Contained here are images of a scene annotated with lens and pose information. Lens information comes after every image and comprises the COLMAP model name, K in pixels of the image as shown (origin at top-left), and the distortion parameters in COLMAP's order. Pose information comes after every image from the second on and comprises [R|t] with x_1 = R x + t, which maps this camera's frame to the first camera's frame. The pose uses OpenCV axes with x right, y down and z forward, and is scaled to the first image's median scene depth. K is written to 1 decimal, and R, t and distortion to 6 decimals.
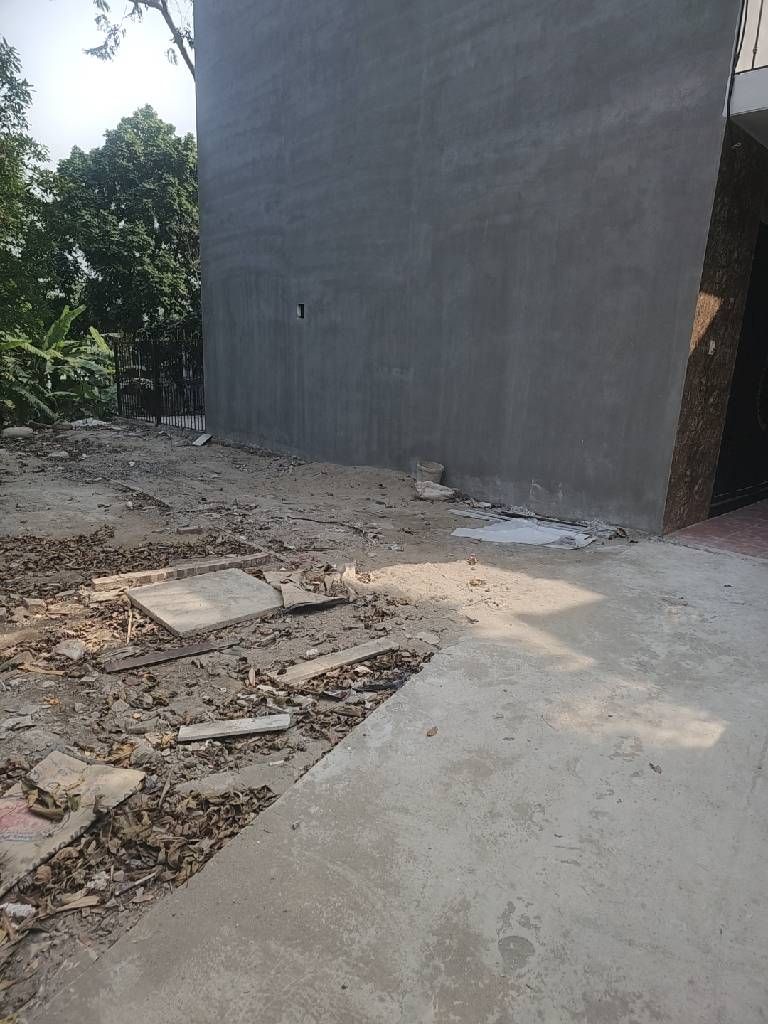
lens RADIAL K [[673.2, 0, 388.0], [0, 673.2, 525.8], [0, 0, 1]] dist [0.057189, -0.048131]
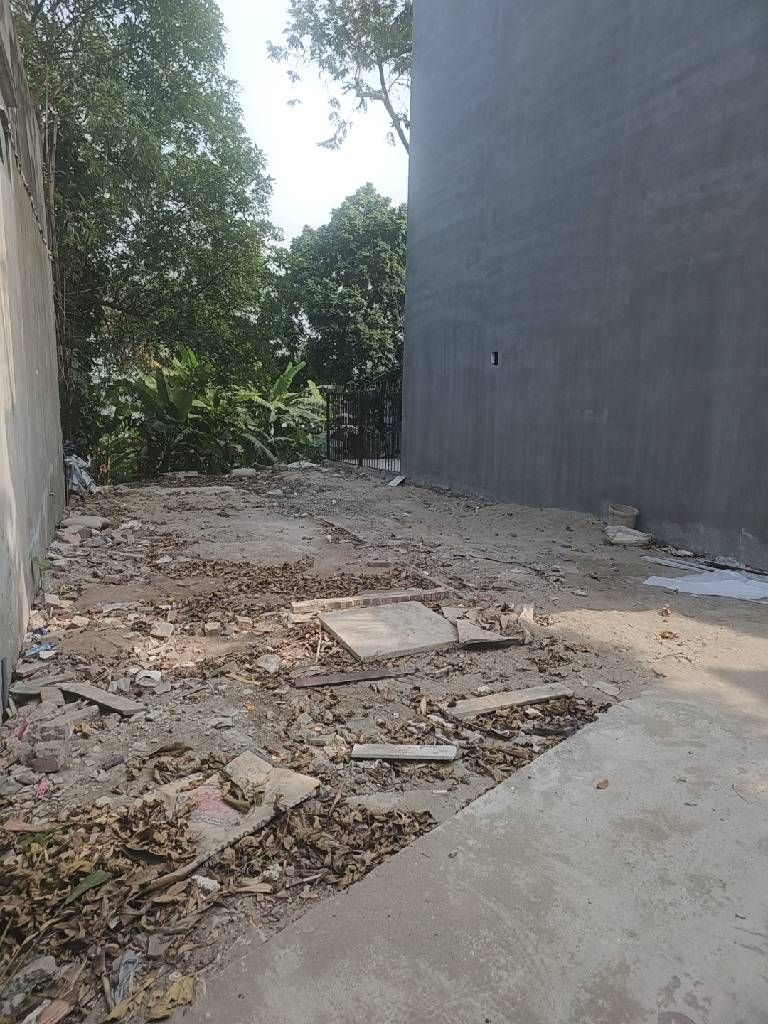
lens RADIAL K [[673.2, 0, 383.7], [0, 673.2, 508.6], [0, 0, 1]] dist [0.057189, -0.048131]
pose [[0.957947, 0.025704, -0.285791, 0.019673], [-0.050742, 0.995458, -0.080551, 0.005791], [0.282423, 0.091665, 0.954900, -0.023114]]
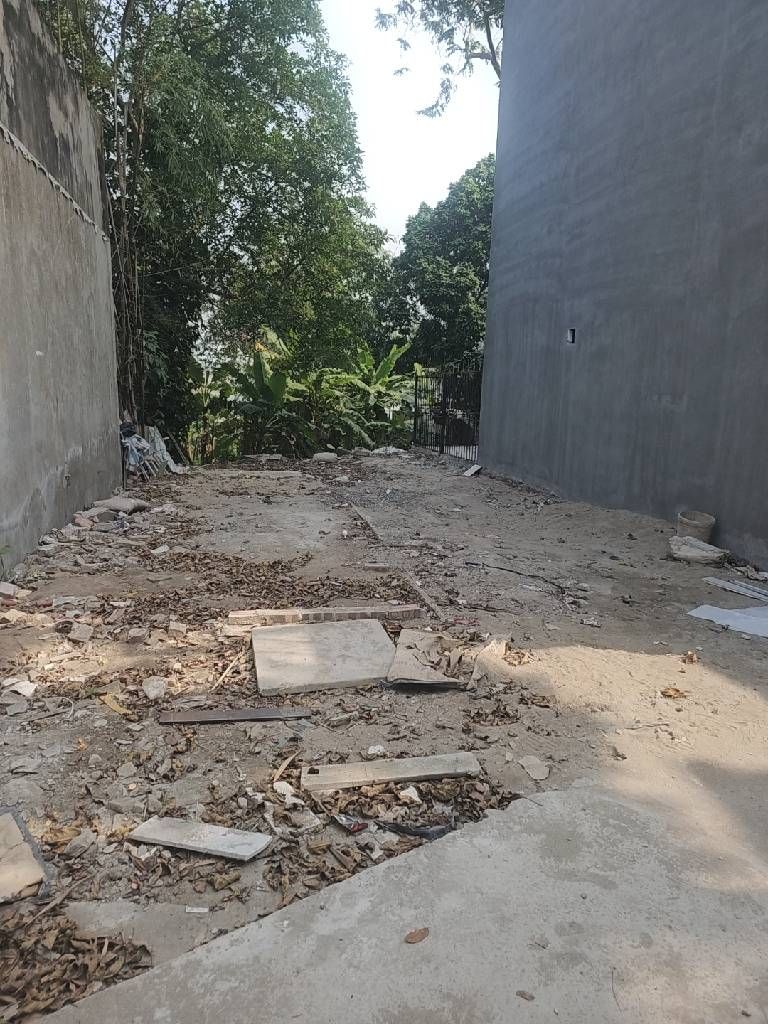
lens RADIAL K [[673.2, 0, 374.8], [0, 673.2, 508.8], [0, 0, 1]] dist [0.057189, -0.048131]
pose [[0.878606, 0.073754, -0.471817, 0.181814], [-0.105341, 0.993597, -0.040845, -0.046950], [0.465784, 0.085588, 0.880750, 0.203292]]
